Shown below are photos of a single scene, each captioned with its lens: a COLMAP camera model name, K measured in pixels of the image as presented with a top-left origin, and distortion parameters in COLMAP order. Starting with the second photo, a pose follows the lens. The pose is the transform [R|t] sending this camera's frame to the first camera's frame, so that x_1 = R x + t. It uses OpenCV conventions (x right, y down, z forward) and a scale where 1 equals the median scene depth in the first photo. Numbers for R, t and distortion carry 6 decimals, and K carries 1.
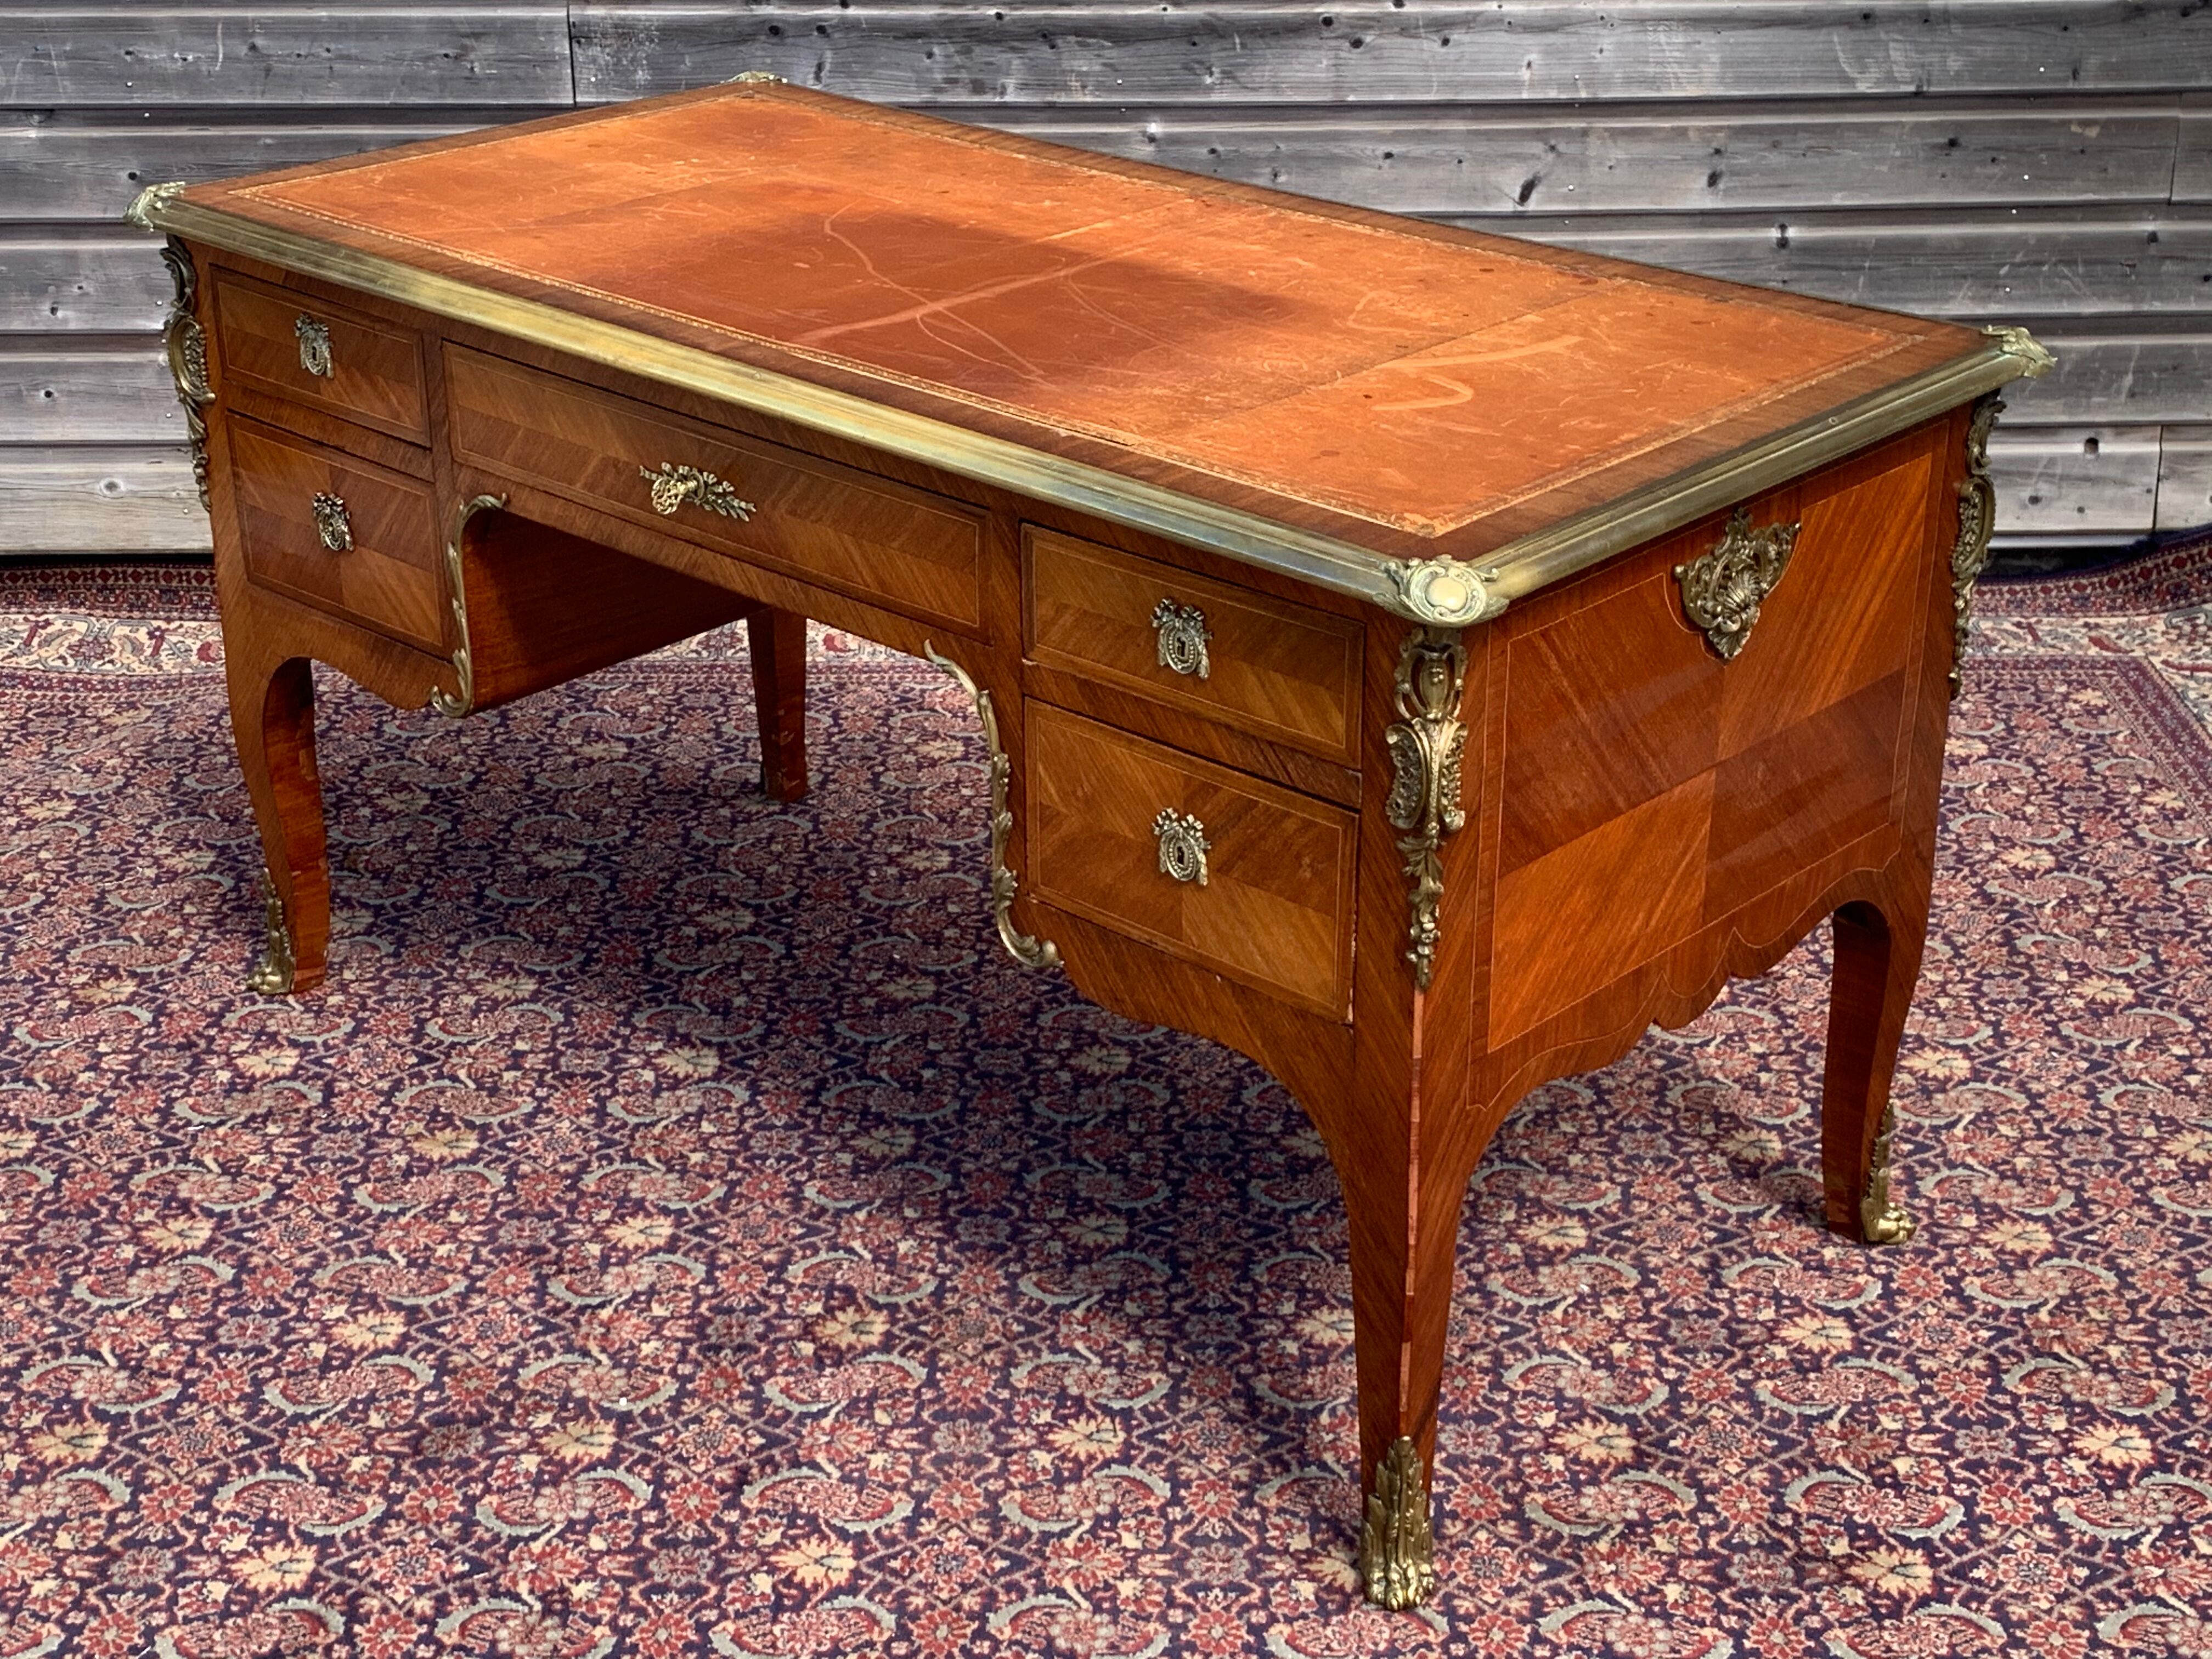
lens RADIAL K [[3247.0, 0, 1090.5], [0, 3247.0, 832.8], [0, 0, 1]] dist [0.154606, 0.000000]
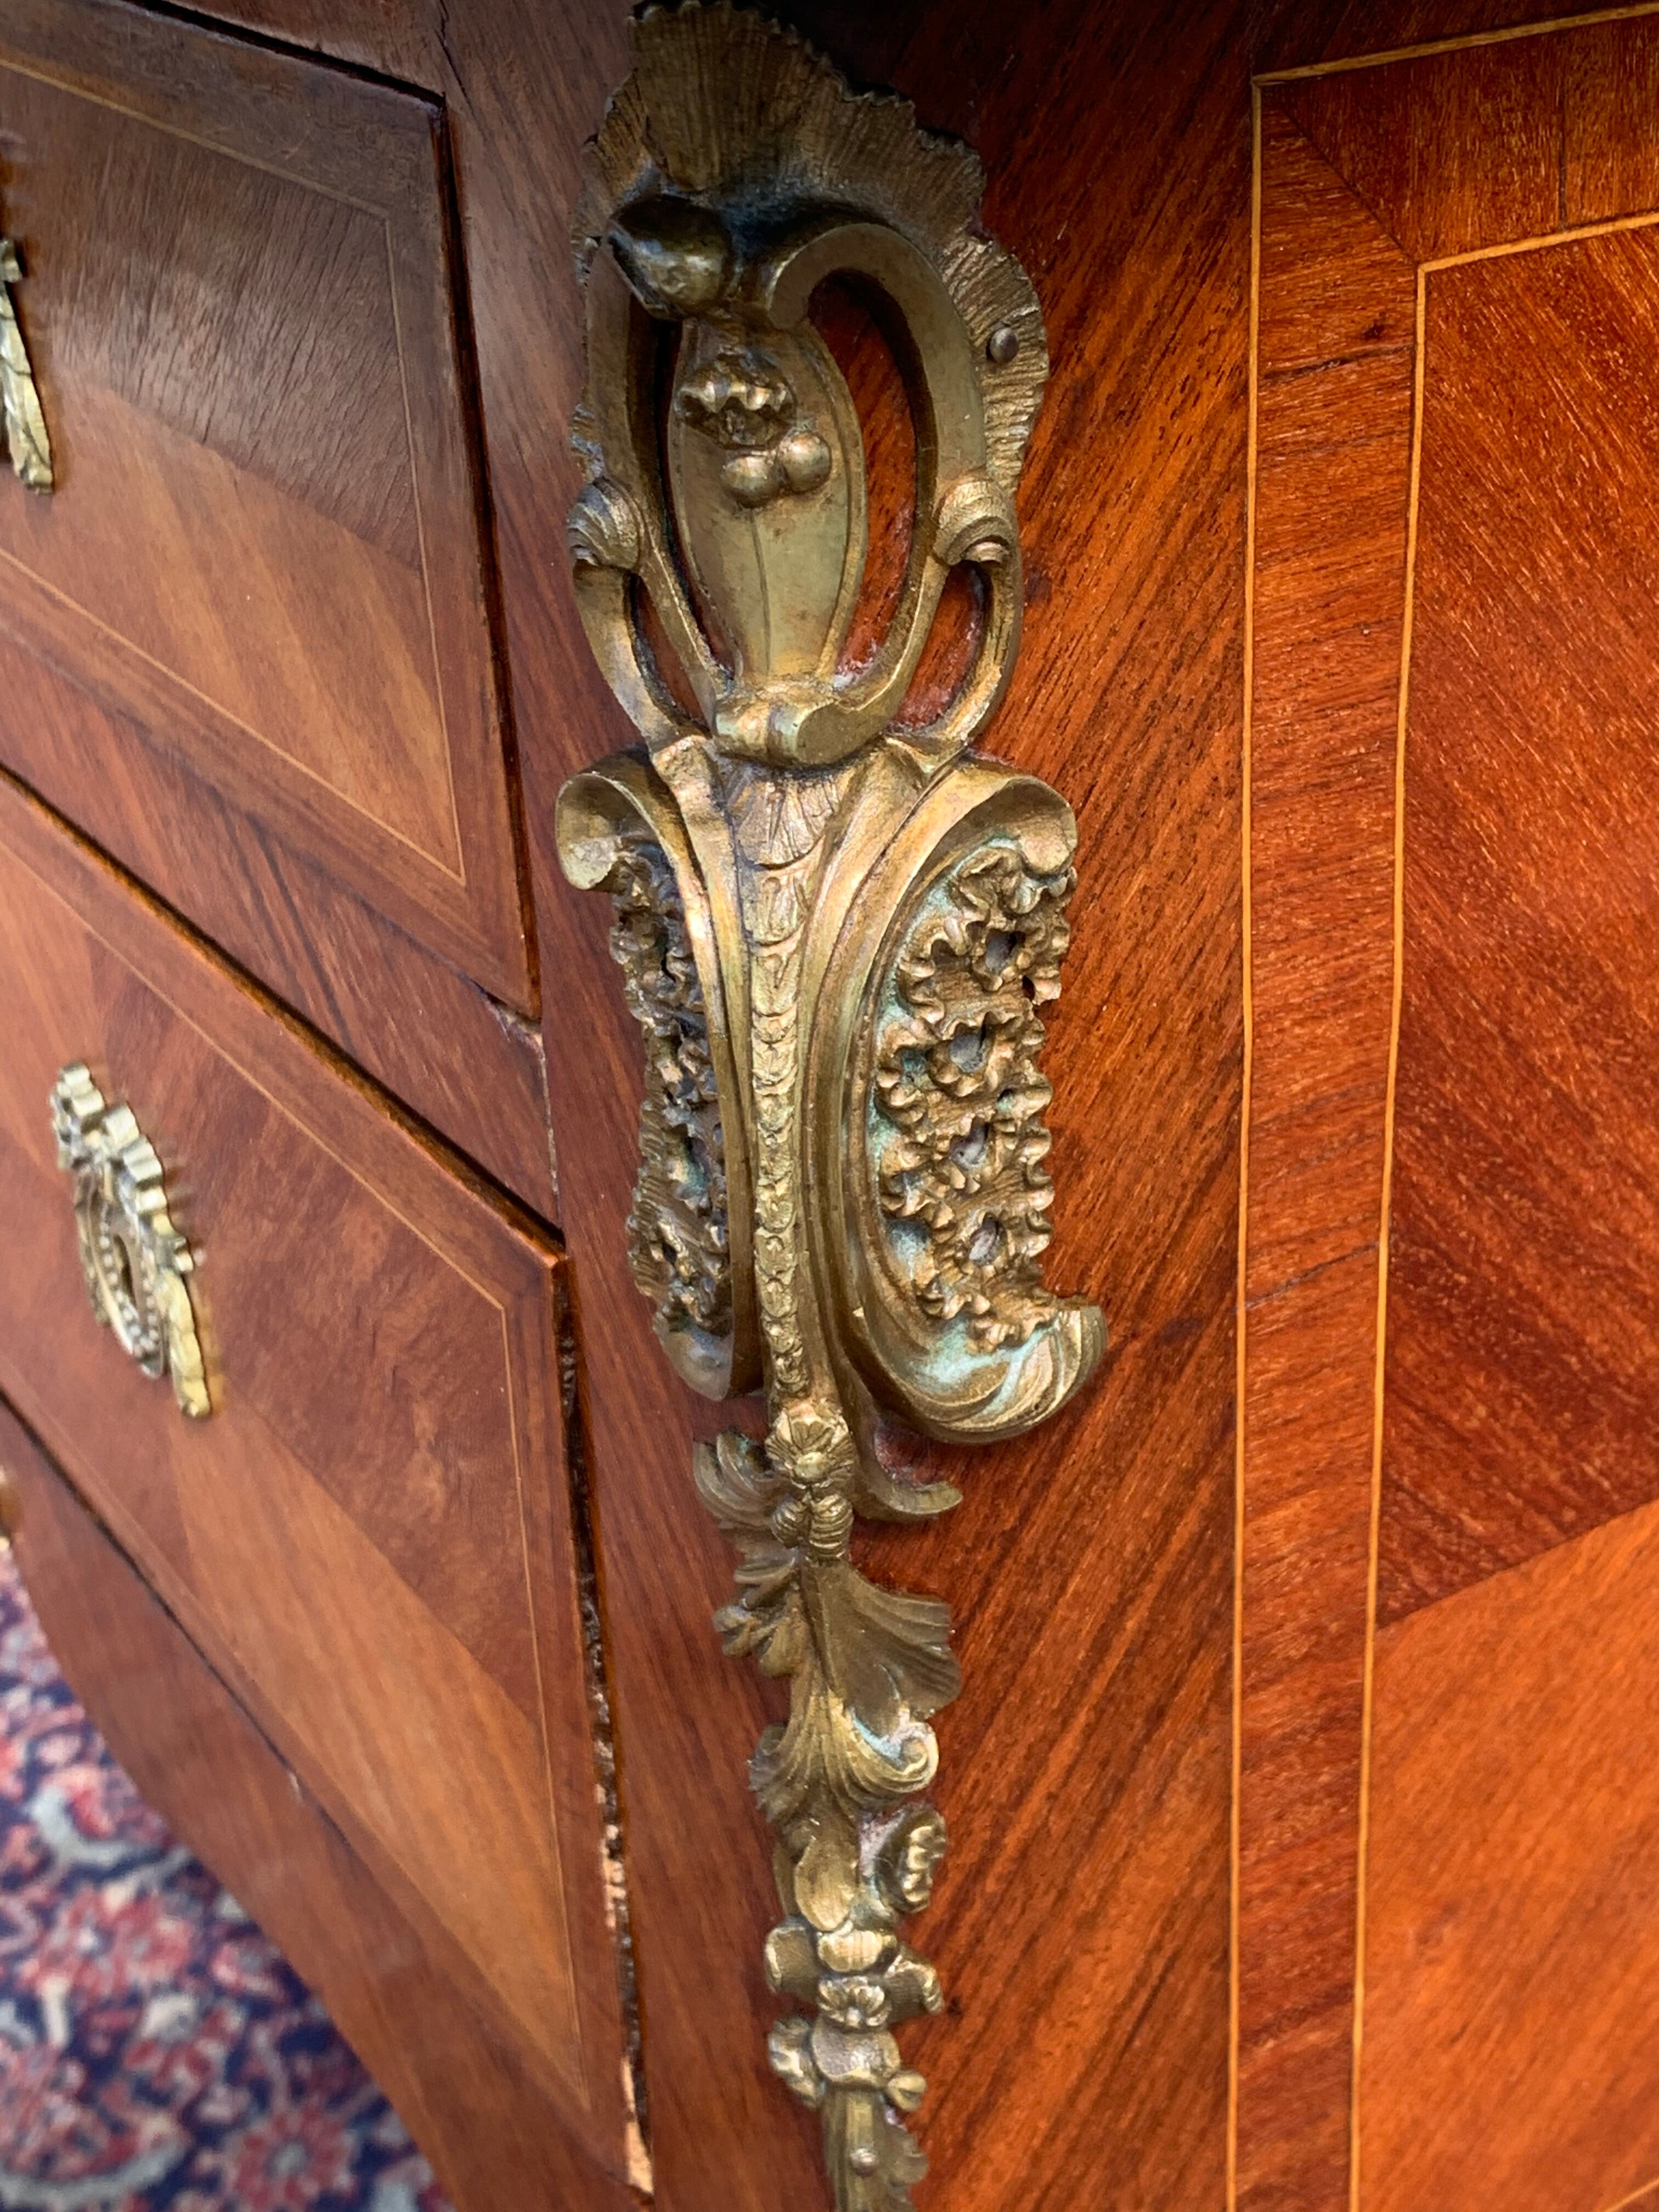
lens RADIAL K [[3247.0, 0, 823.0], [0, 3247.0, 1086.6], [0, 0, 1]] dist [0.154606, 0.000000]
pose [[0.969160, 0.078228, -0.233685, 0.129285], [-0.060725, 0.994847, 0.081189, -0.028497], [0.238832, -0.064495, 0.968917, 0.770854]]
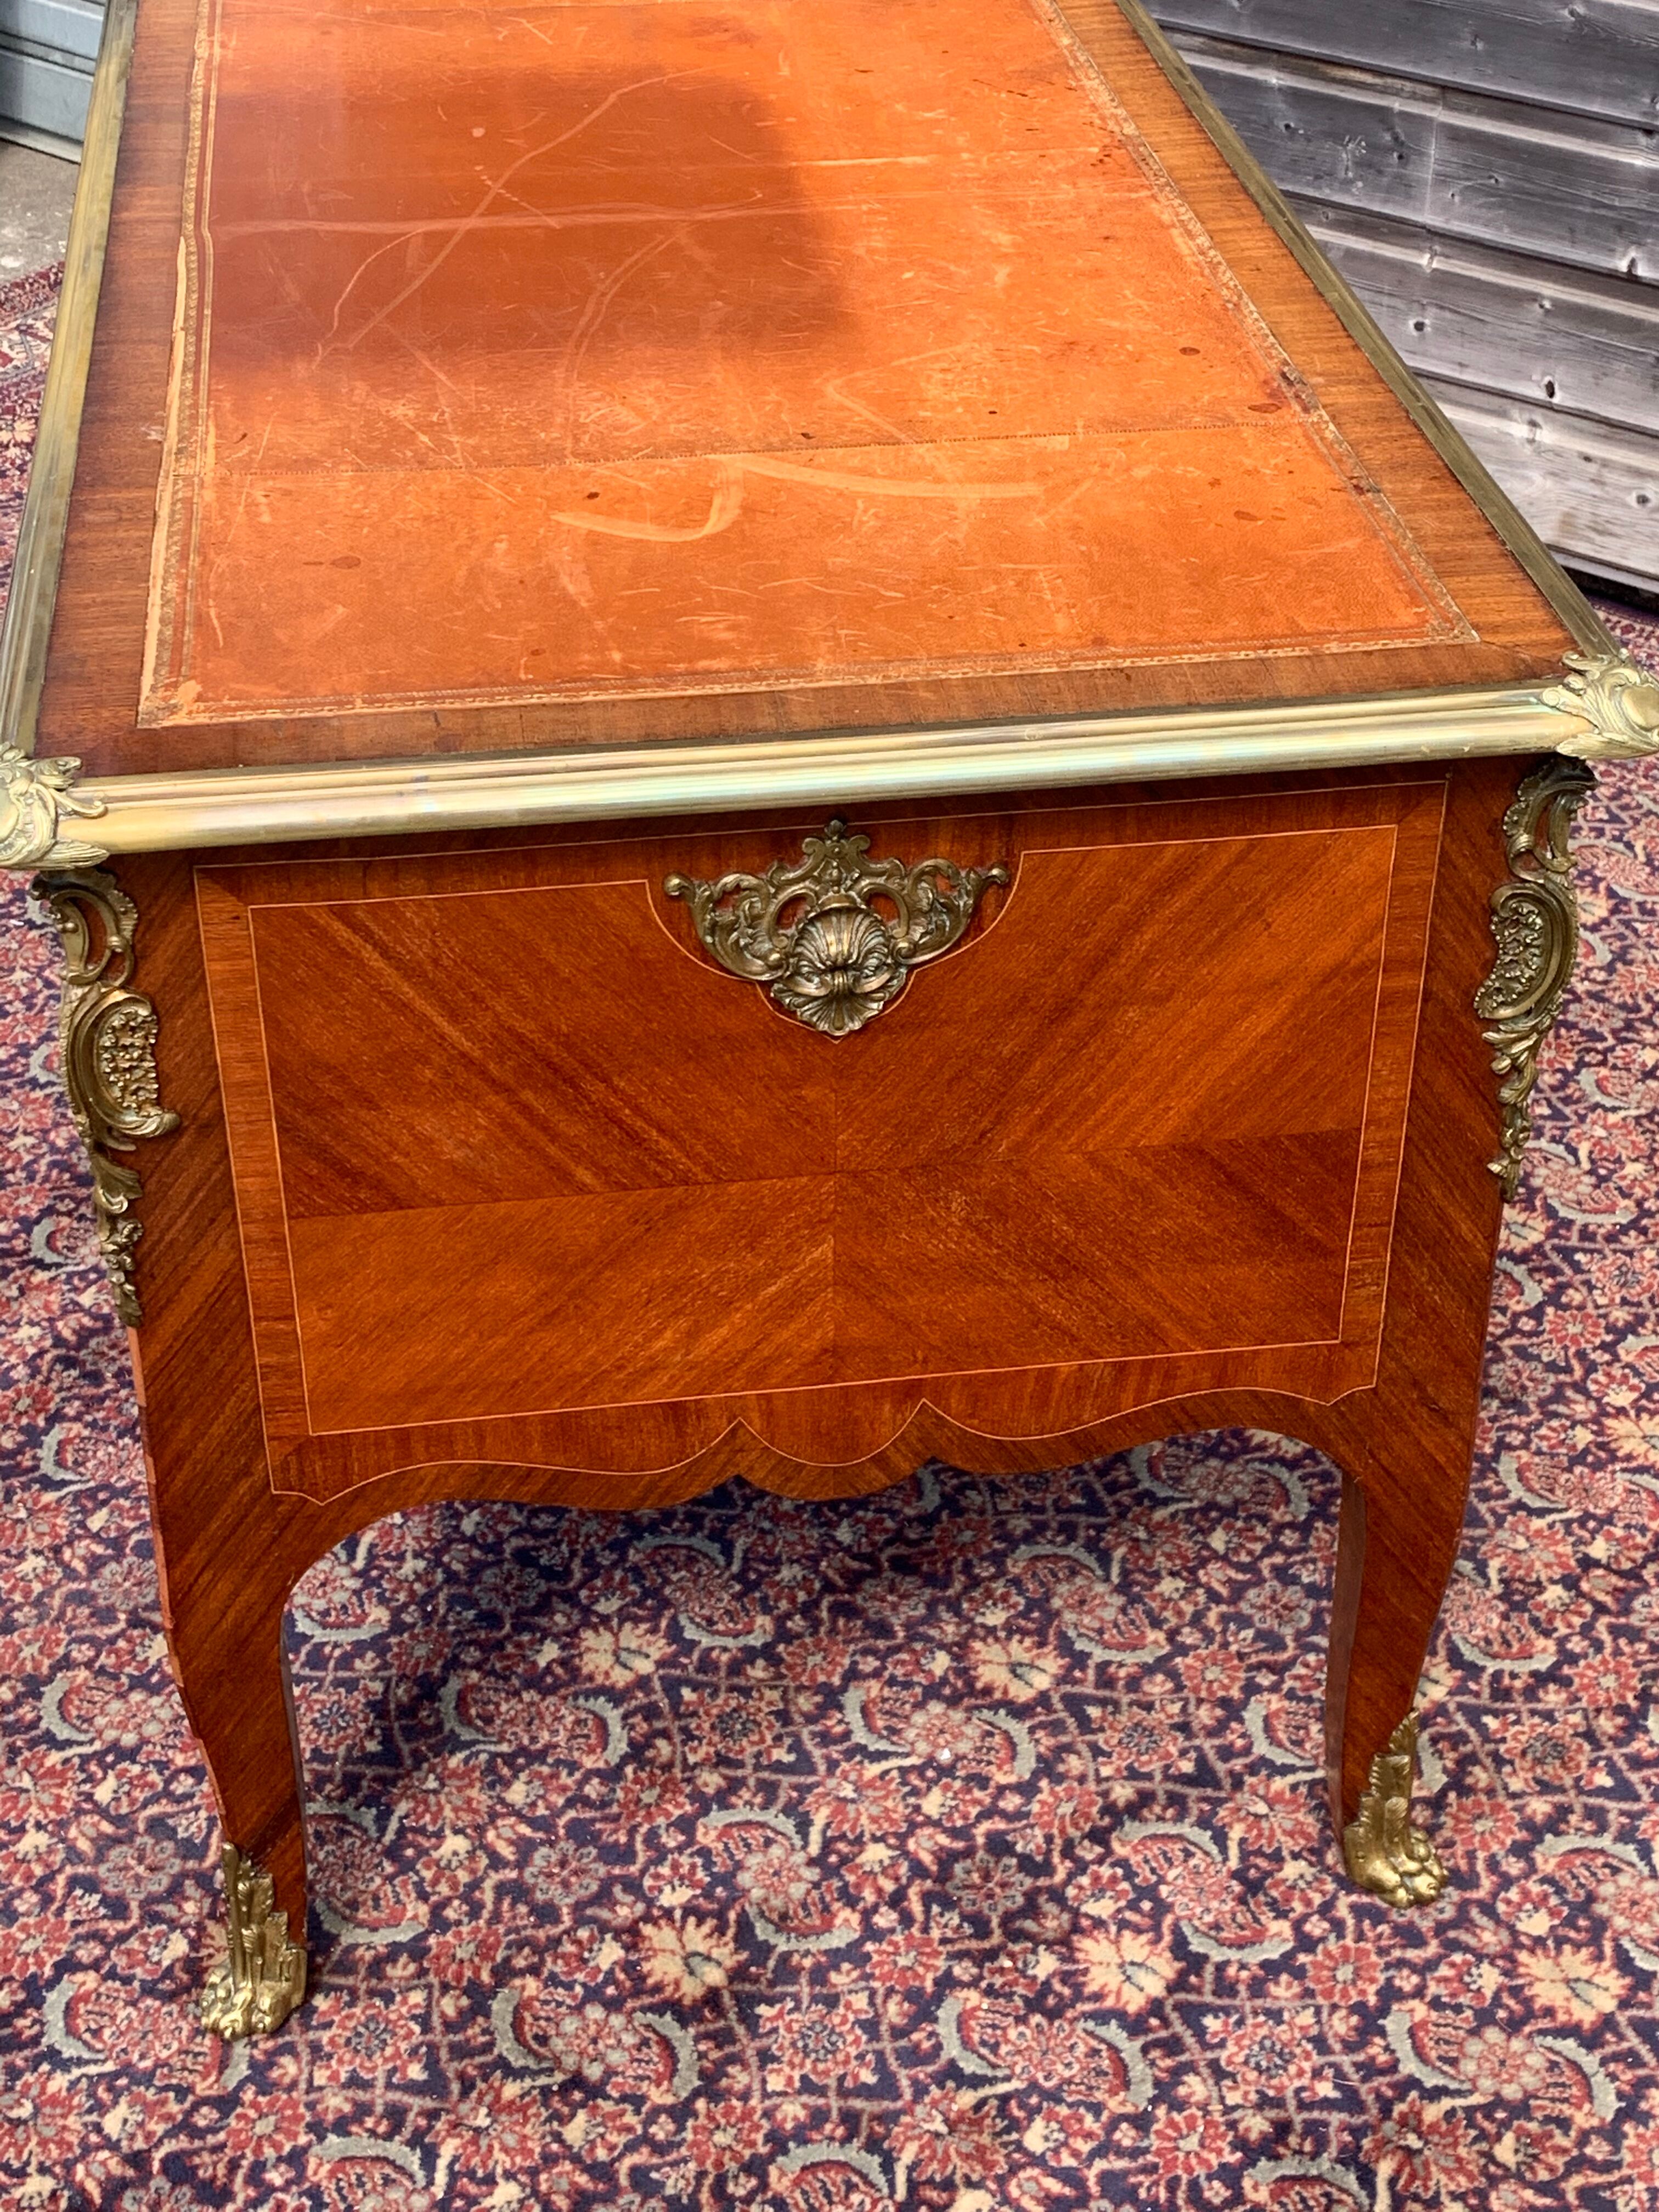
lens RADIAL K [[3247.0, 0, 843.2], [0, 3247.0, 1105.6], [0, 0, 1]] dist [0.154606, 0.000000]
pose [[0.777746, 0.355147, -0.518635, 0.547736], [-0.261950, 0.933155, 0.246179, -0.203284], [0.571396, -0.055608, 0.818788, 0.466545]]
